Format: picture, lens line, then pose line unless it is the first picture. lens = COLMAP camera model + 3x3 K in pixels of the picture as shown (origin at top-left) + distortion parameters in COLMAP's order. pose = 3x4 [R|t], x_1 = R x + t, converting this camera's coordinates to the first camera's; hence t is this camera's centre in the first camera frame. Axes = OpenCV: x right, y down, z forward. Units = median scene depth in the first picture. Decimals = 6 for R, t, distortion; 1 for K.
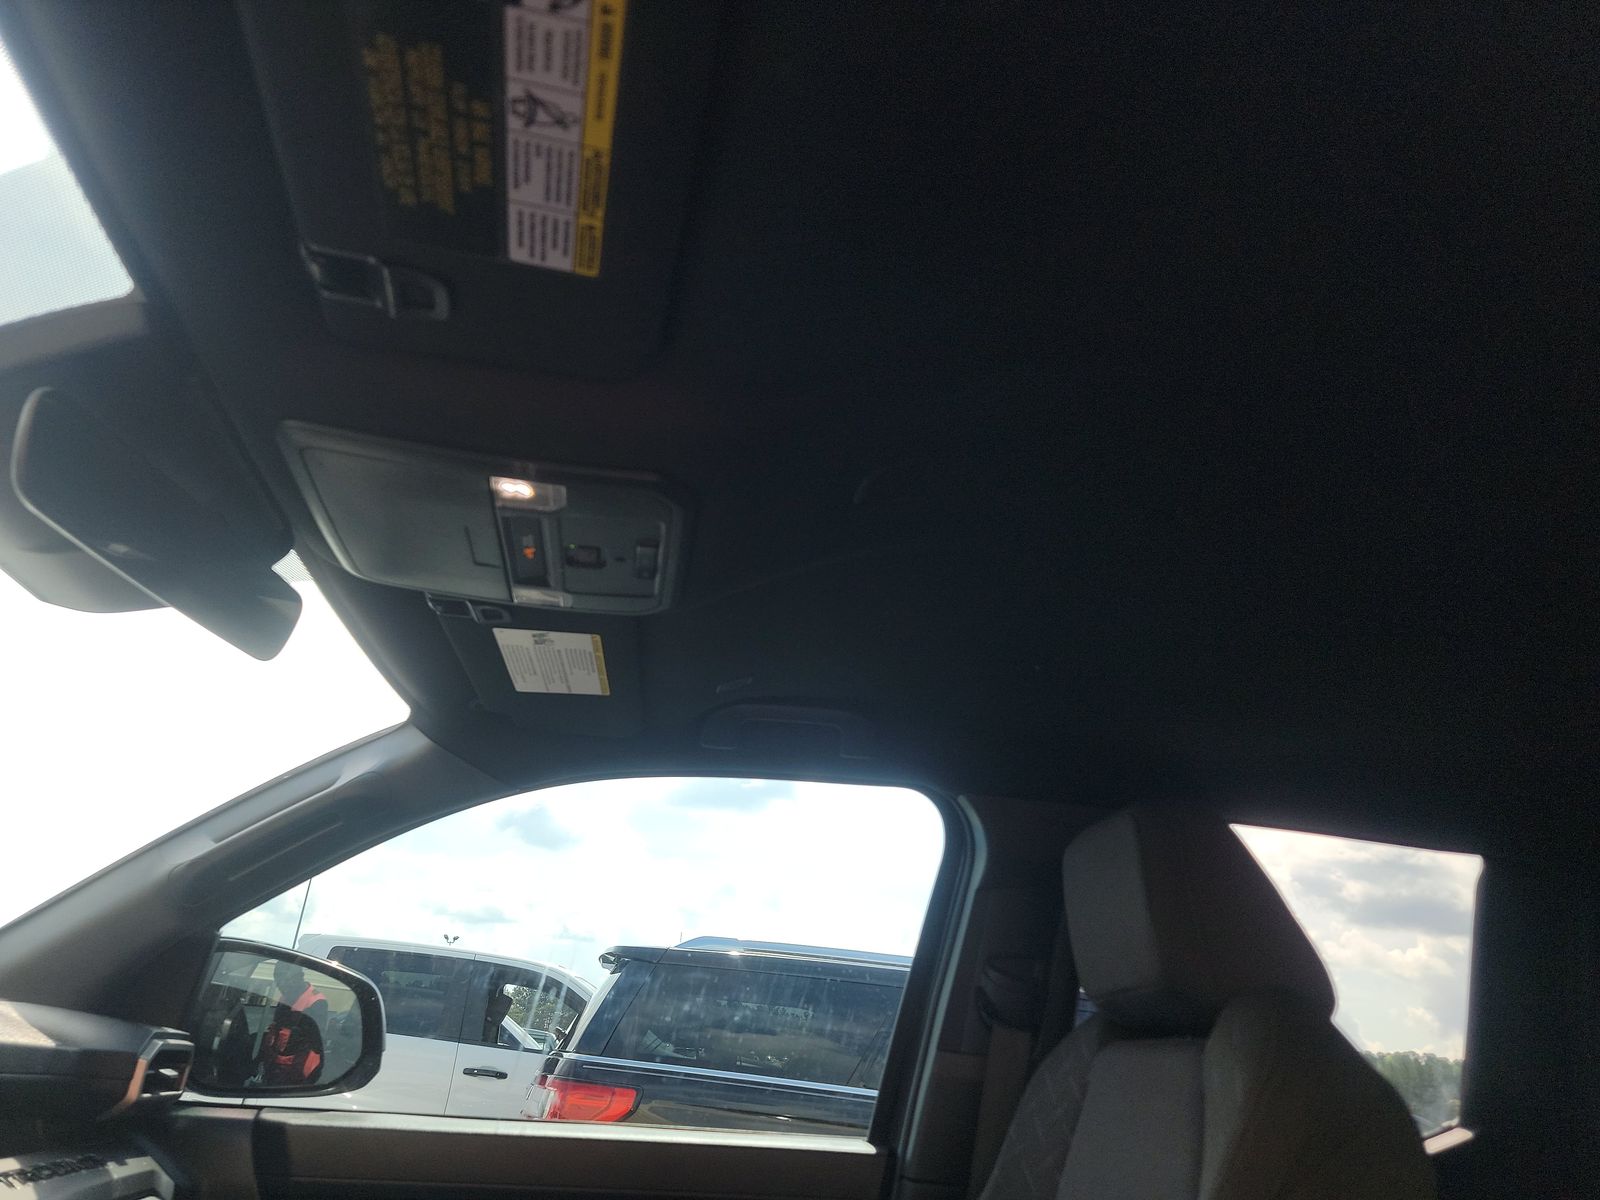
lens RADIAL K [[1100.1, 0, 800.0], [0, 1100.1, 600.0], [0, 0, 1]] dist [0.046838, -0.053968]
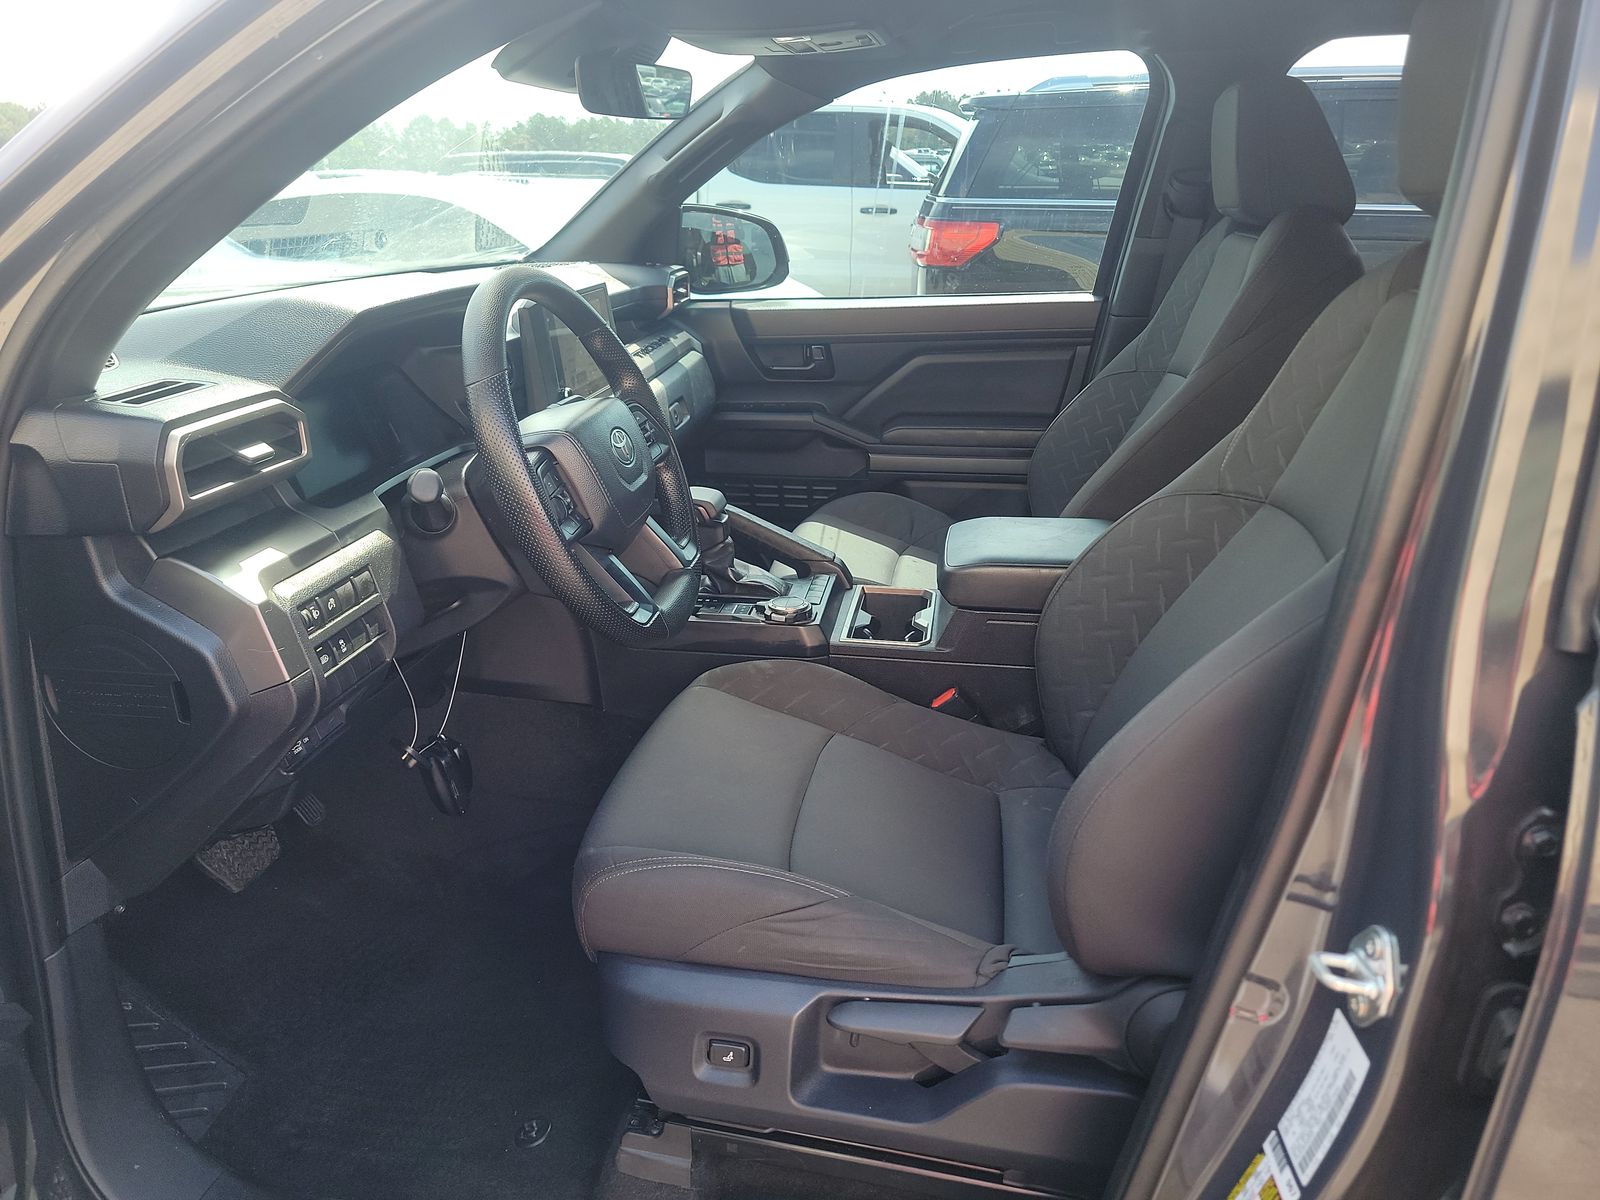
lens RADIAL K [[1100.1, 0, 800.0], [0, 1100.1, 600.0], [0, 0, 1]] dist [0.046838, -0.053968]
pose [[0.940386, 0.039639, -0.337790, 0.224755], [0.207793, 0.719302, 0.662892, -0.328475], [0.269250, -0.693565, 0.668185, -0.462391]]
